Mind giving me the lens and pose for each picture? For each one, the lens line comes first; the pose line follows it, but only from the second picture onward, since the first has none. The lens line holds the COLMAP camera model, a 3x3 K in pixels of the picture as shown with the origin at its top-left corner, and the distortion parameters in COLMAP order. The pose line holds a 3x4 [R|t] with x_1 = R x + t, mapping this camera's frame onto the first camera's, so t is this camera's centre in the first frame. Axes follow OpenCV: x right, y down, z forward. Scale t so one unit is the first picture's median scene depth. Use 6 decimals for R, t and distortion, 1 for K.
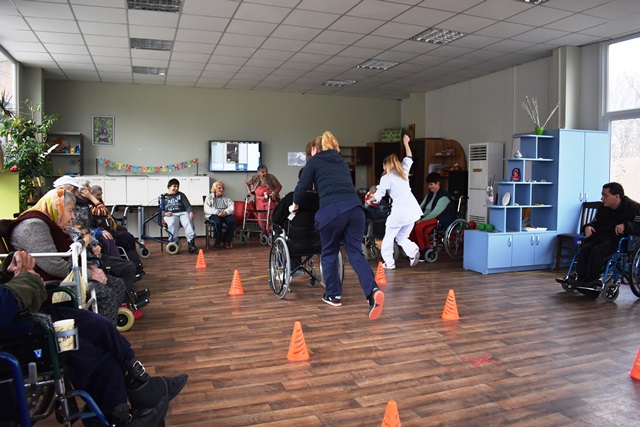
lens RADIAL K [[498.2, 0, 324.4], [0, 498.2, 213.7], [0, 0, 1]] dist [-0.097201, 0.016651]
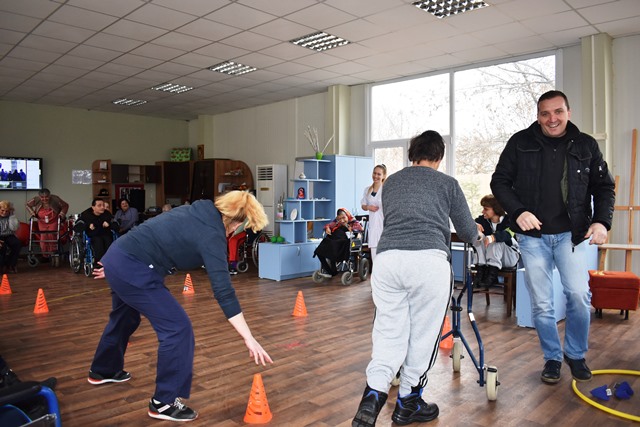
lens RADIAL K [[498.2, 0, 324.4], [0, 498.2, 213.7], [0, 0, 1]] dist [-0.097201, 0.016651]
pose [[0.903133, -0.015616, 0.429076, -0.085873], [0.030865, 0.999114, -0.028603, 0.005065], [-0.428250, 0.039076, 0.902815, -0.108897]]
